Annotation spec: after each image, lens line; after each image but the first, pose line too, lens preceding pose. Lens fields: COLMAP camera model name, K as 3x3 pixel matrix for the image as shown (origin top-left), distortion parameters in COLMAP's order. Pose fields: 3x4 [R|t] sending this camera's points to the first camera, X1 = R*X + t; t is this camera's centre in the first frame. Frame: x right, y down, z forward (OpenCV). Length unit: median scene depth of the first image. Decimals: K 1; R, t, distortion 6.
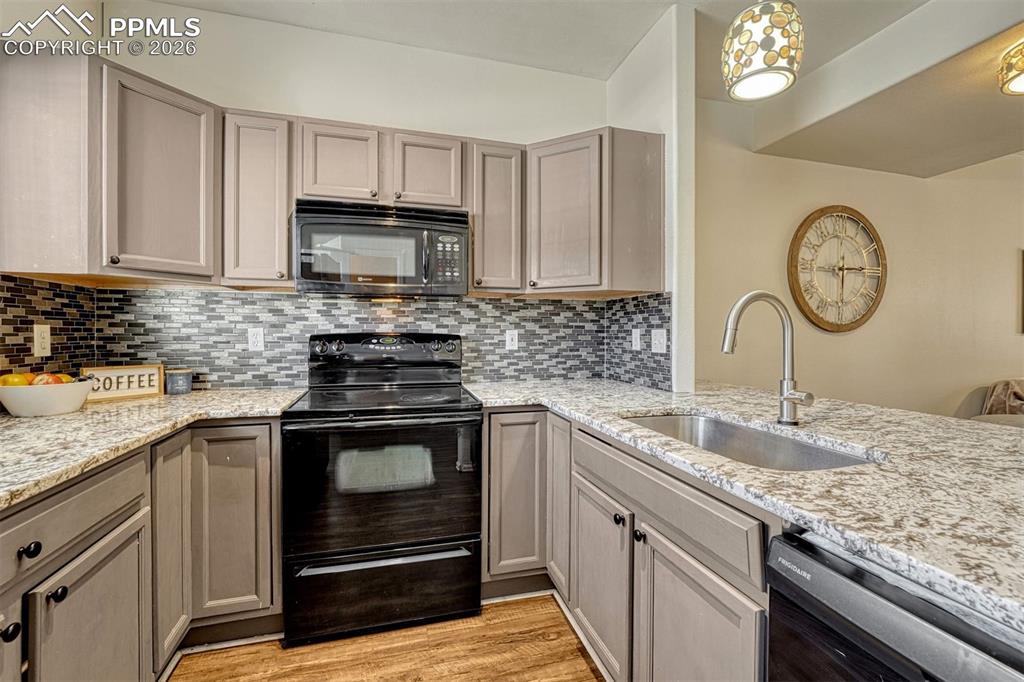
lens RADIAL K [[450.6, 0, 517.2], [0, 450.6, 335.4], [0, 0, 1]] dist [-0.003762, 0.000233]
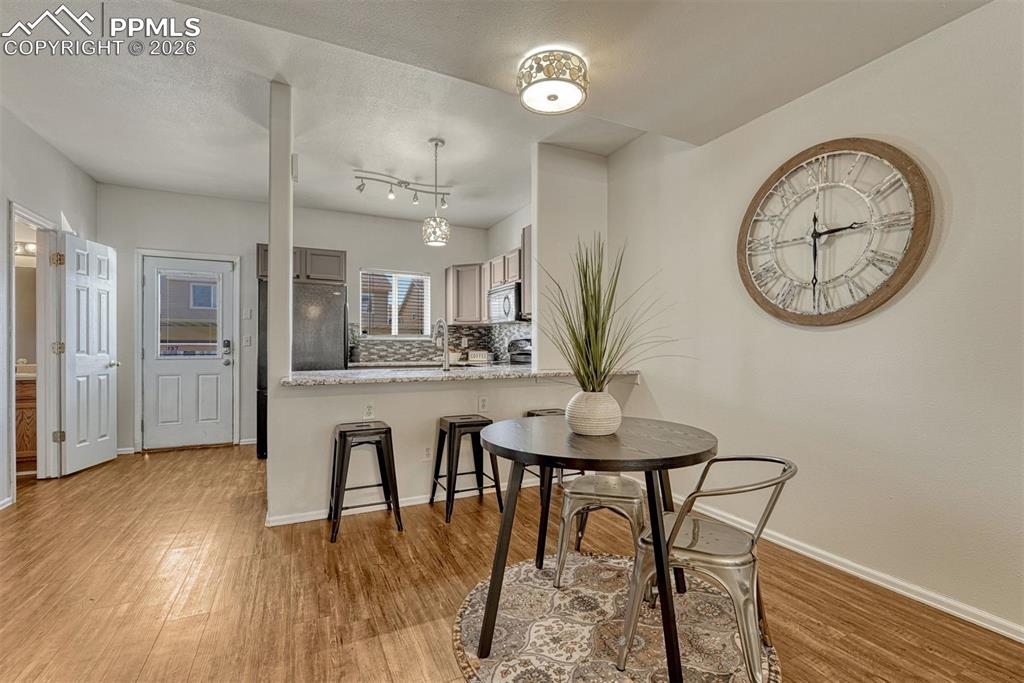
lens RADIAL K [[450.6, 0, 507.4], [0, 450.6, 348.0], [0, 0, 1]] dist [-0.003762, 0.000233]
pose [[0.154749, 0.001045, -0.987953, 1.702579], [-0.000605, 0.999999, 0.000963, 0.033700], [0.987954, 0.000448, 0.154749, 0.527055]]
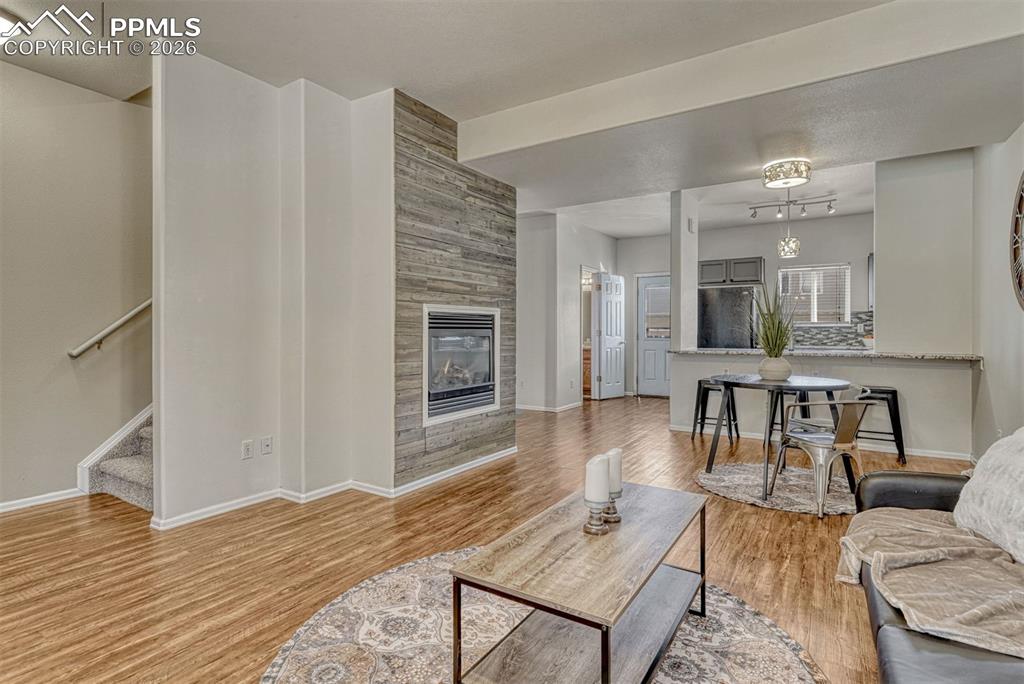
lens RADIAL K [[506.0, 0, 513.8], [0, 506.0, 333.5], [0, 0, 1]] dist [0.006866, 0.000468]
pose [[-0.750836, 0.000663, -0.660488, 2.554736], [-0.001829, 0.999994, 0.003083, 0.029866], [0.660486, 0.003523, -0.750830, 1.362593]]
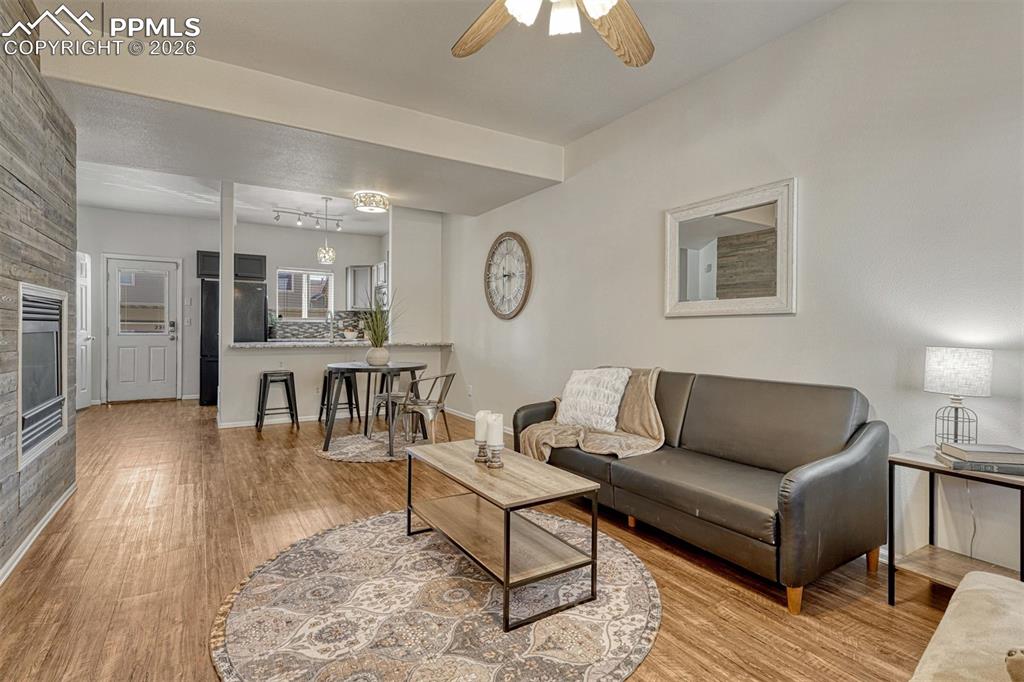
lens RADIAL K [[506.0, 0, 511.4], [0, 506.0, 333.6], [0, 0, 1]] dist [0.006866, 0.000468]
pose [[0.265116, 0.011835, -0.964144, 2.944303], [-0.008945, 0.999912, 0.009814, 0.028277], [0.964175, 0.006022, 0.265198, 0.745246]]
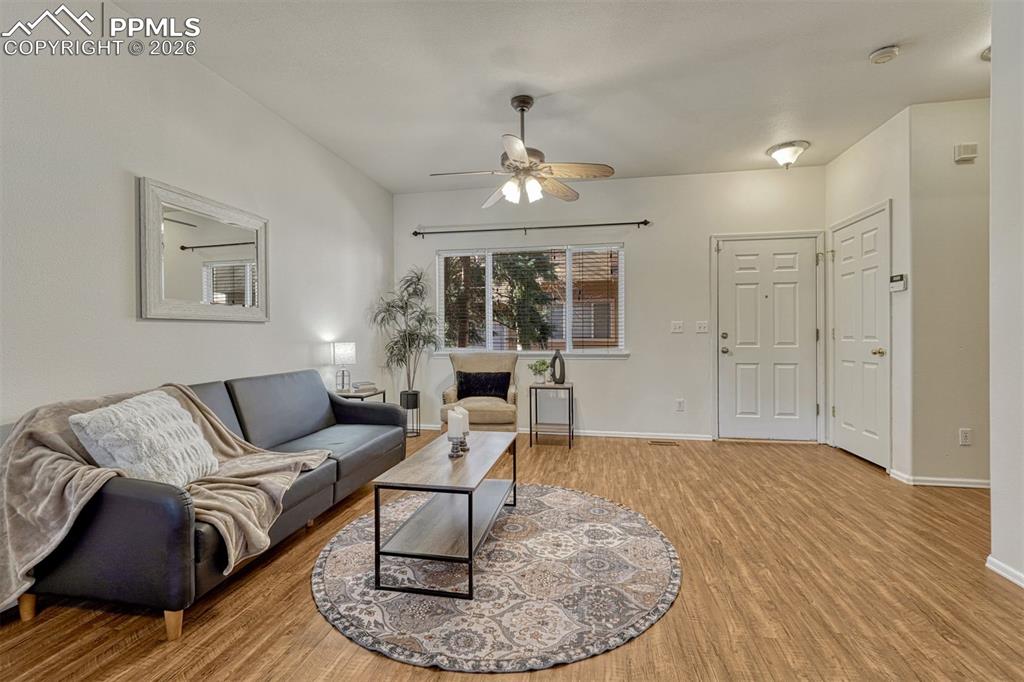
lens RADIAL K [[431.3, 0, 518.8], [0, 431.3, 337.6], [0, 0, 1]] dist [-0.009696, 0.000632]
pose [[0.447266, -0.004451, 0.894390, 1.293554], [0.005968, 0.999980, 0.001992, 0.034786], [-0.894381, 0.004447, 0.447283, 0.438422]]
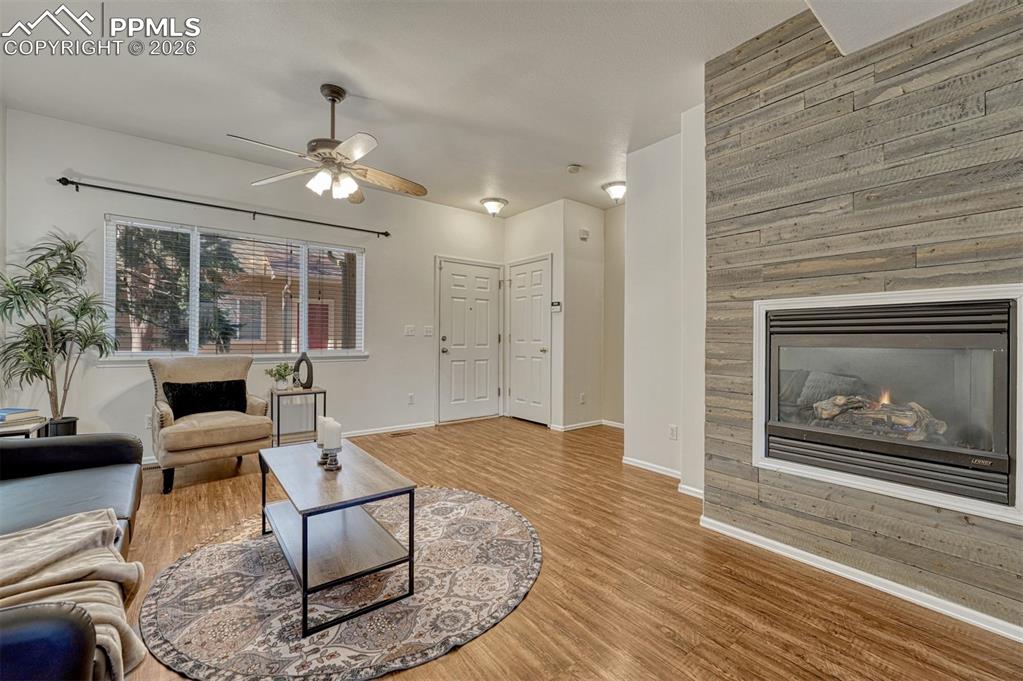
lens RADIAL K [[416.4, 0, 512.4], [0, 416.4, 338.1], [0, 0, 1]] dist [-0.012354, 0.000083]
pose [[-0.370988, -0.001583, 0.928636, 1.178001], [-0.004818, 0.999988, -0.000220, 0.031722], [-0.928625, -0.004555, -0.370991, 0.922718]]
